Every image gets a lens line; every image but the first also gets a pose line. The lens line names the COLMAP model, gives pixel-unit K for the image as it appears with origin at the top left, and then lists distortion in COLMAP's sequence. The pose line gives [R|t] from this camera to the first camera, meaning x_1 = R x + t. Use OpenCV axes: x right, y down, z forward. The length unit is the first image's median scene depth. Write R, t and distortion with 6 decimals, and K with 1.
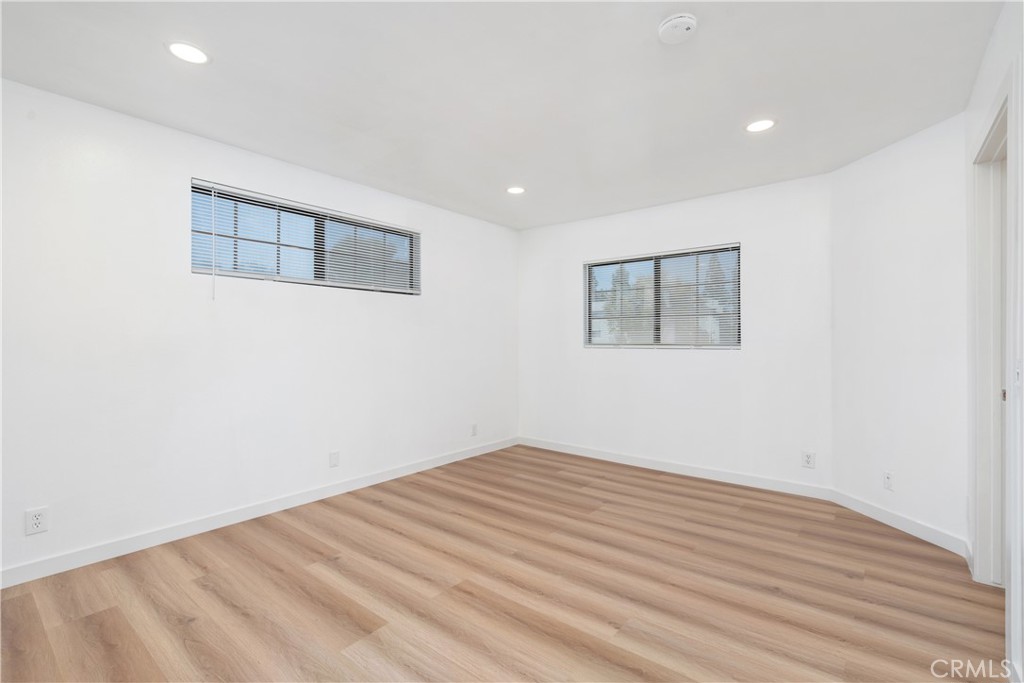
lens RADIAL K [[462.7, 0, 514.9], [0, 462.7, 346.1], [0, 0, 1]] dist [-0.003365, -0.000044]
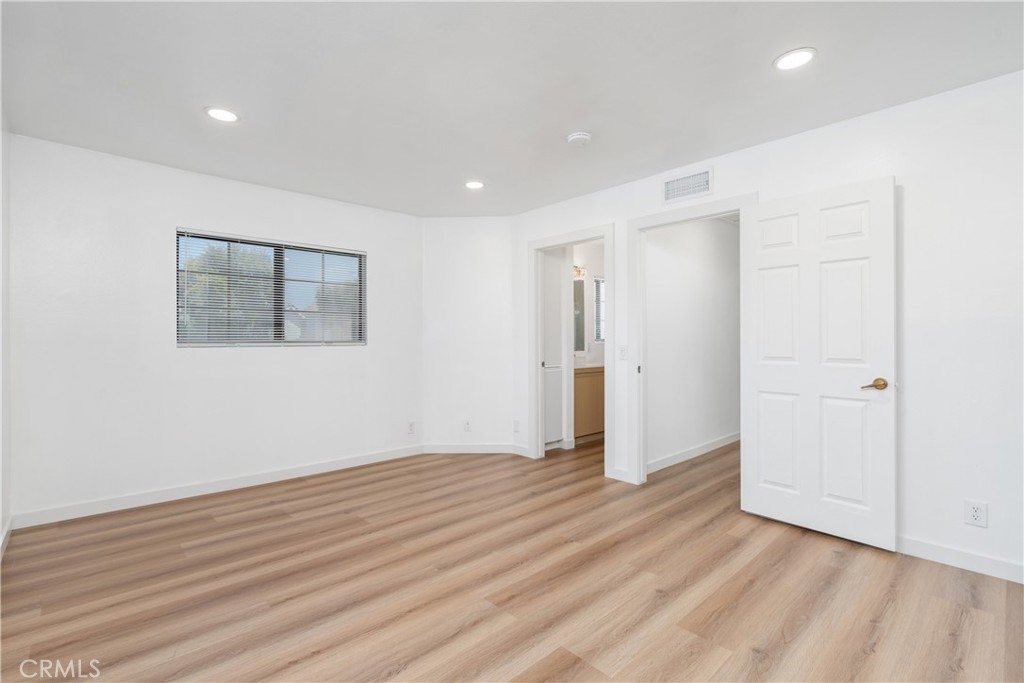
lens RADIAL K [[467.5, 0, 504.9], [0, 467.5, 334.9], [0, 0, 1]] dist [-0.003121, 0.000422]
pose [[0.155184, 0.007846, 0.987854, -0.804894], [0.012145, 0.999878, -0.009850, -0.004115], [-0.987811, 0.013526, 0.155070, 0.642857]]
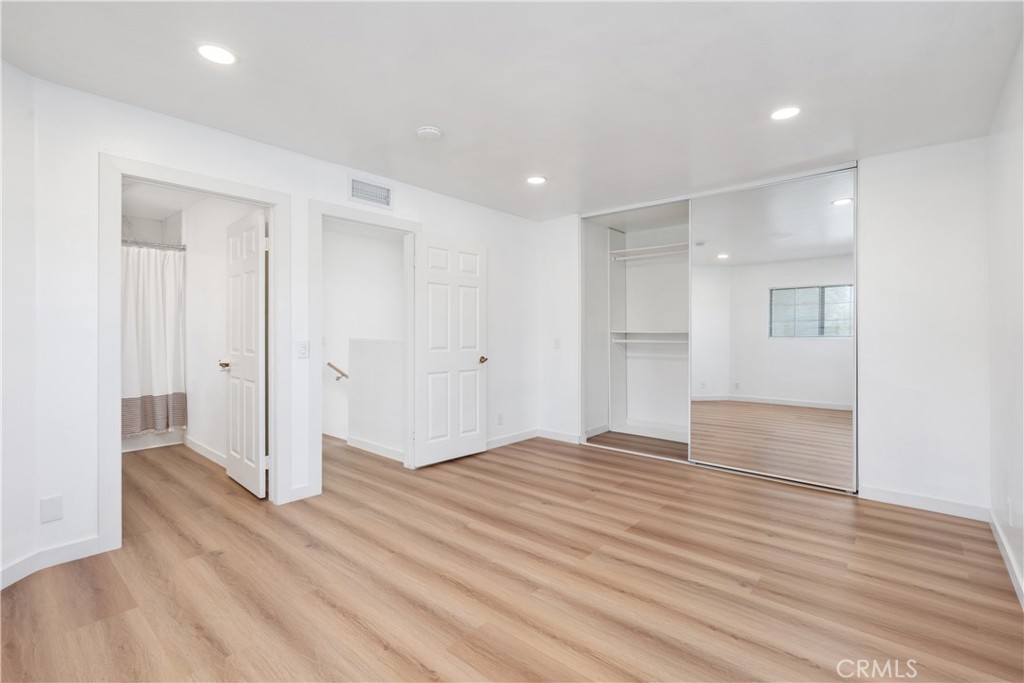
lens RADIAL K [[467.5, 0, 504.9], [0, 467.5, 334.9], [0, 0, 1]] dist [-0.003121, 0.000422]
pose [[-0.998406, -0.001910, 0.056410, 0.008264], [-0.001185, 0.999917, 0.012867, -0.015645], [-0.056430, 0.012780, -0.998325, 1.638799]]
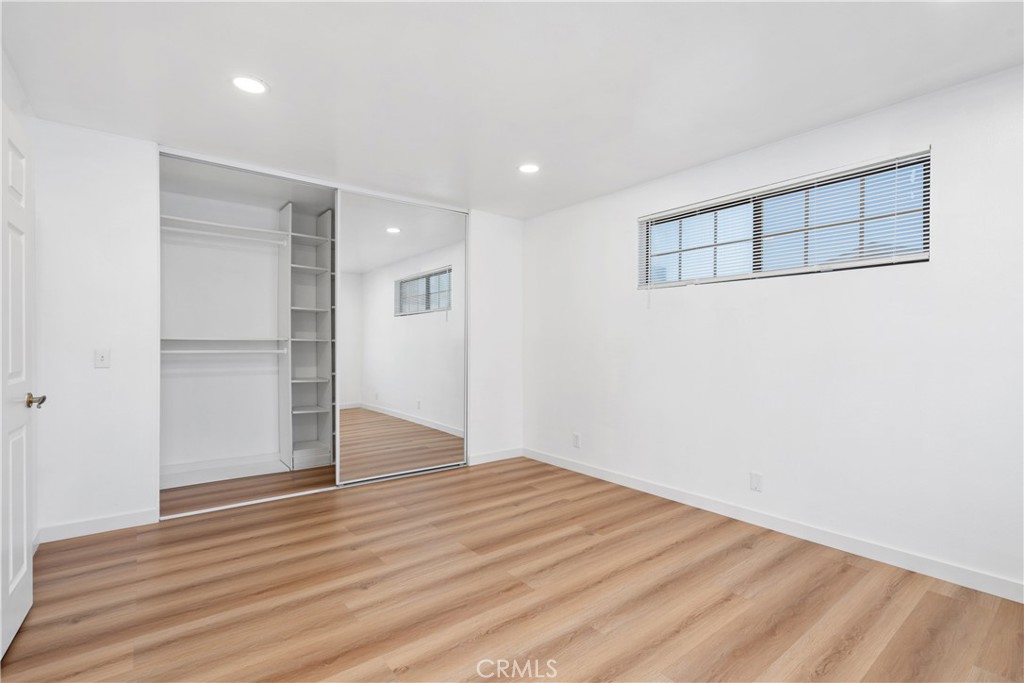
lens RADIAL K [[481.9, 0, 512.0], [0, 481.9, 341.5], [0, 0, 1]] dist [-0.002523, -0.000130]
pose [[-0.229801, -0.000329, -0.973238, 0.697203], [-0.013631, 0.999903, 0.002881, -0.010865], [0.973142, 0.013928, -0.229783, 0.933883]]
